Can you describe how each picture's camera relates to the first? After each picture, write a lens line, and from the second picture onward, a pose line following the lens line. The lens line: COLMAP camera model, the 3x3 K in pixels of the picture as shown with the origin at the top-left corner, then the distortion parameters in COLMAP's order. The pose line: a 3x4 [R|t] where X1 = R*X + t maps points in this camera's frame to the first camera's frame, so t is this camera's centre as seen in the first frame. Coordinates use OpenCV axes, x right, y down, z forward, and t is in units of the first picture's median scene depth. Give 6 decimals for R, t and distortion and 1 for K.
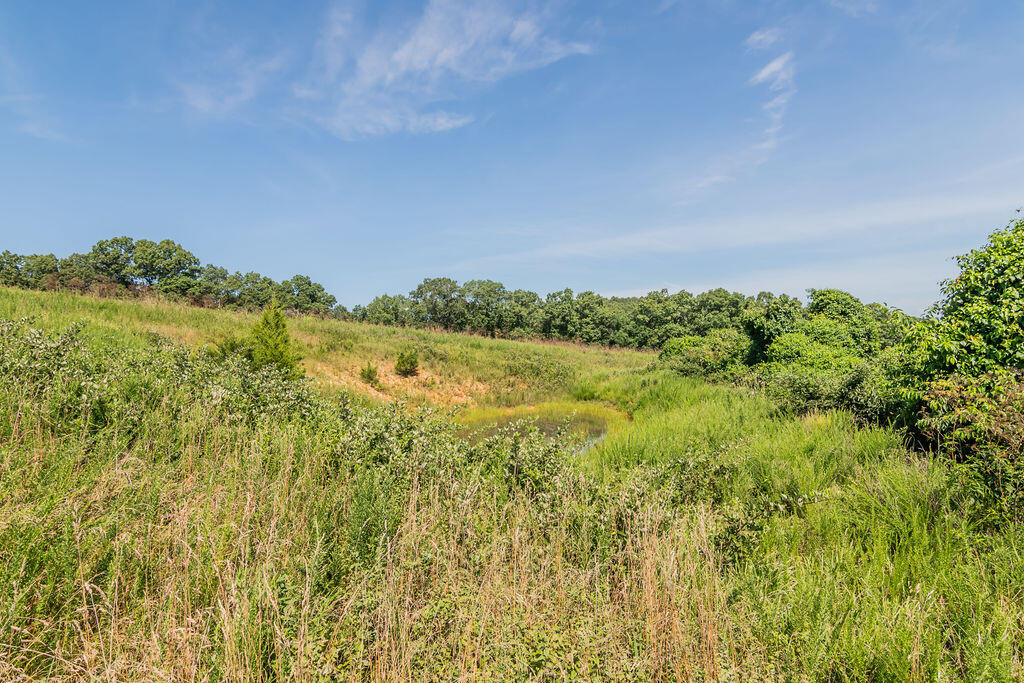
lens RADIAL K [[543.6, 0, 511.5], [0, 543.6, 382.7], [0, 0, 1]] dist [0.004437, 0.000536]
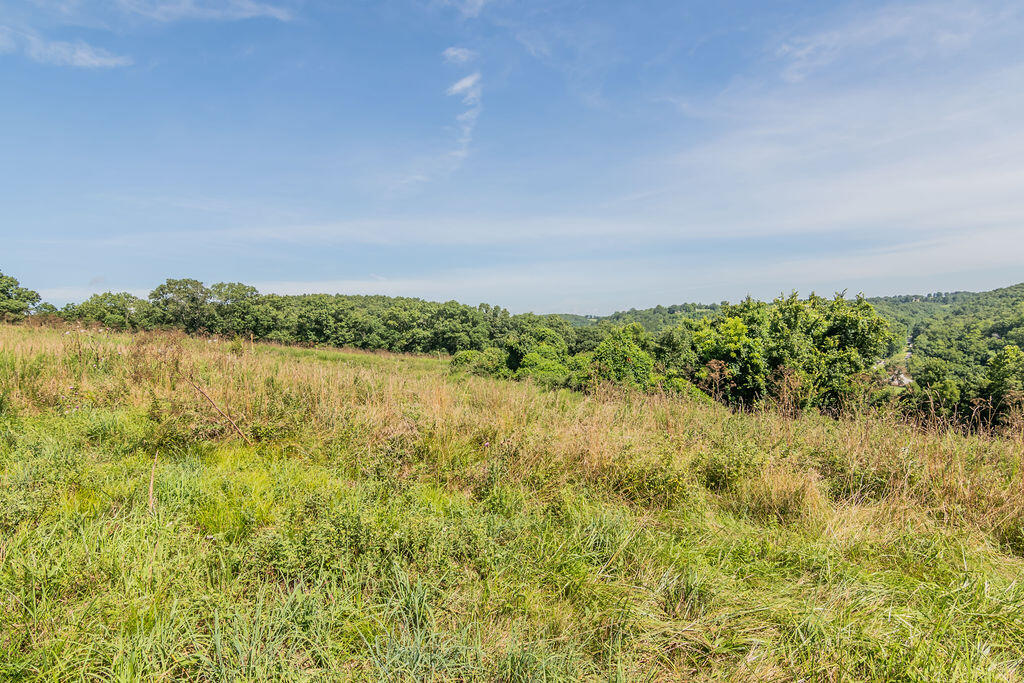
lens RADIAL K [[563.2, 0, 516.3], [0, 563.2, 343.5], [0, 0, 1]] dist [0.029609, 0.000690]
pose [[0.865481, -0.006211, 0.500903, -0.128890], [0.035531, 0.998166, -0.049017, -0.006154], [-0.499680, 0.060221, 0.864114, -0.170995]]
